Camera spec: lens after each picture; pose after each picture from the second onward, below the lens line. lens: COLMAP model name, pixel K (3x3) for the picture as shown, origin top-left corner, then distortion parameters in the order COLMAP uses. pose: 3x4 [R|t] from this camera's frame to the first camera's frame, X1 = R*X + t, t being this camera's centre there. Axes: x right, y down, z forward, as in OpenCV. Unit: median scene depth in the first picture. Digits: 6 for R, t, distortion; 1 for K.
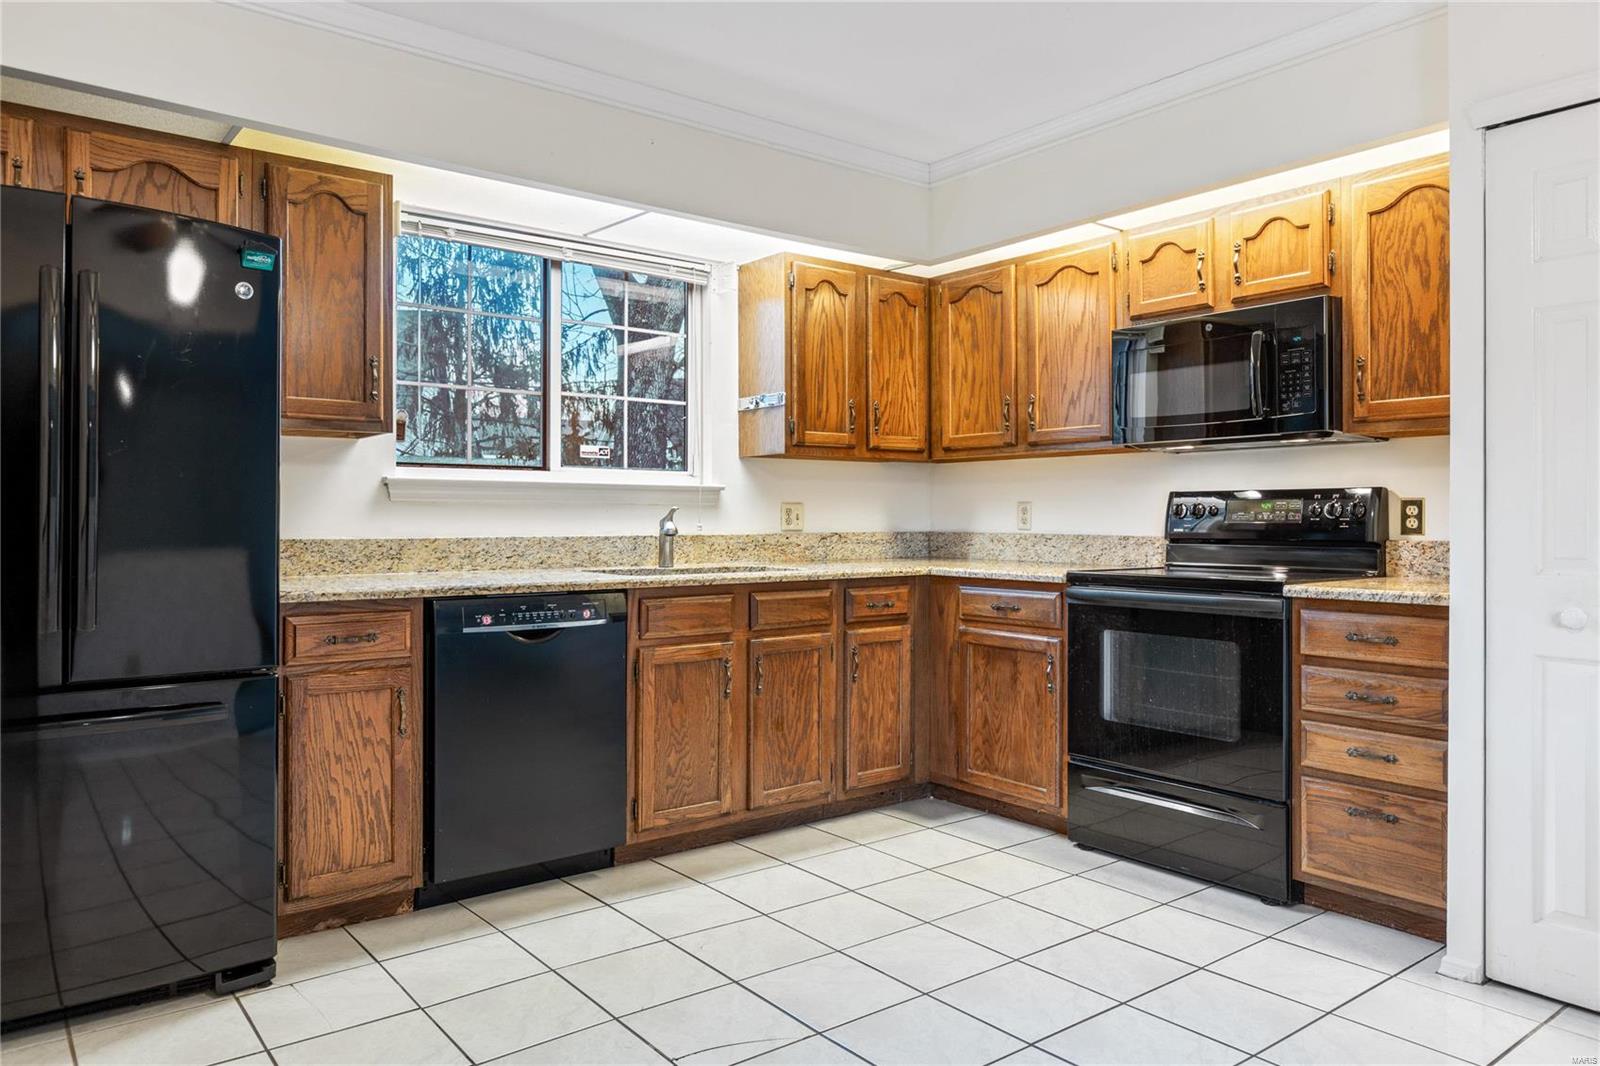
lens RADIAL K [[1094.0, 0, 810.5], [0, 1094.0, 517.7], [0, 0, 1]] dist [0.003799, -0.028097]
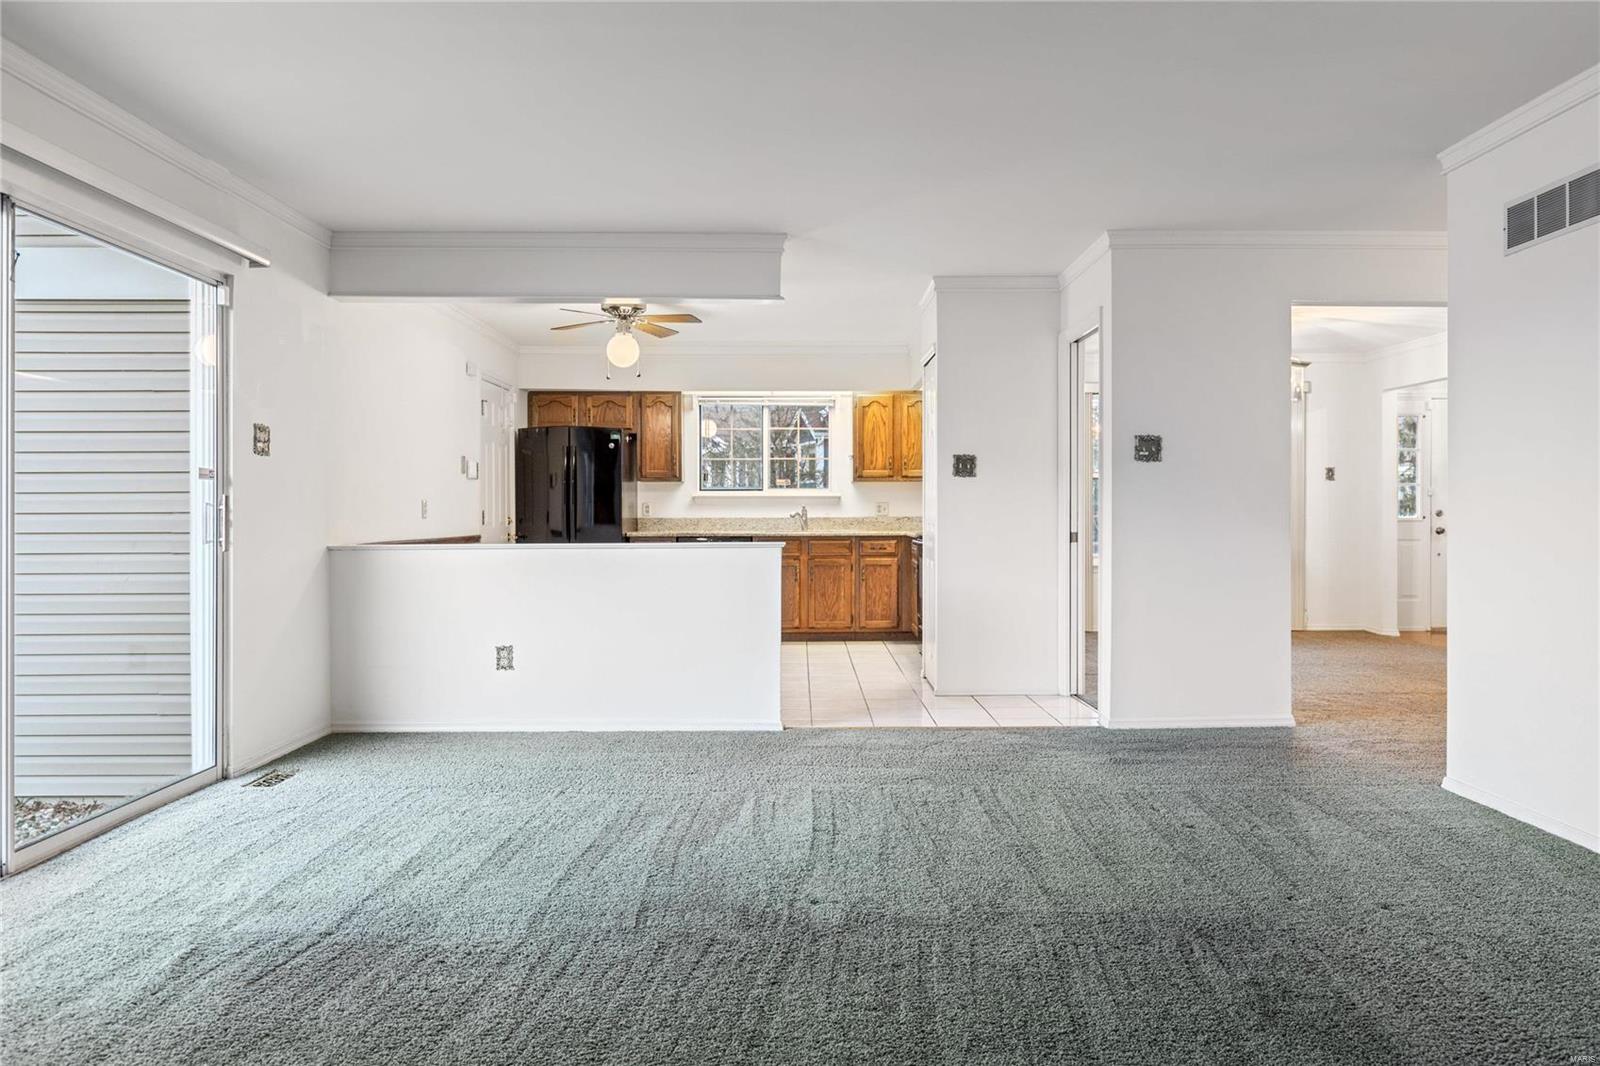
lens RADIAL K [[1103.6, 0, 800.5], [0, 1103.6, 544.6], [0, 0, 1]] dist [-0.005297, -0.001549]
pose [[0.783986, 0.014015, -0.620621, 1.452386], [0.004834, 0.999577, 0.028679, 0.007207], [0.620760, -0.025484, 0.783586, -0.946543]]
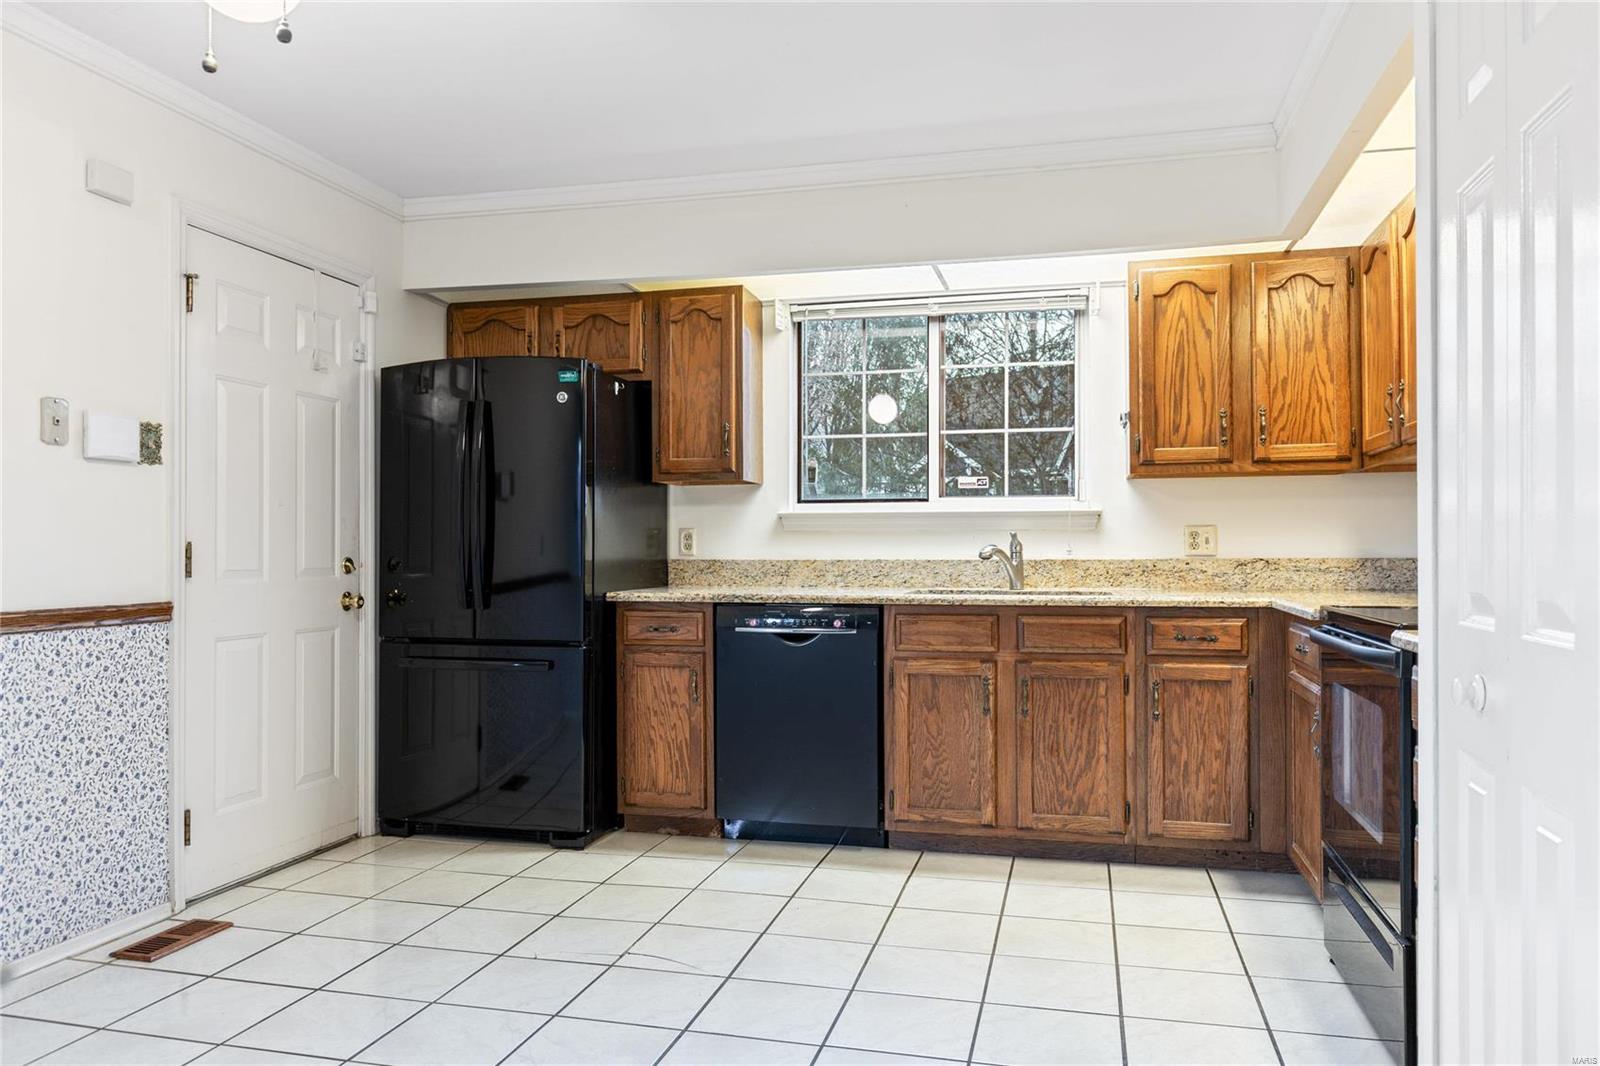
lens RADIAL K [[1103.6, 0, 800.5], [0, 1103.6, 544.6], [0, 0, 1]] dist [-0.005297, -0.001549]
pose [[0.605438, -0.006509, -0.795866, 0.630243], [0.003898, 0.999979, -0.005212, 0.007480], [0.795883, 0.000053, 0.605450, 0.214884]]
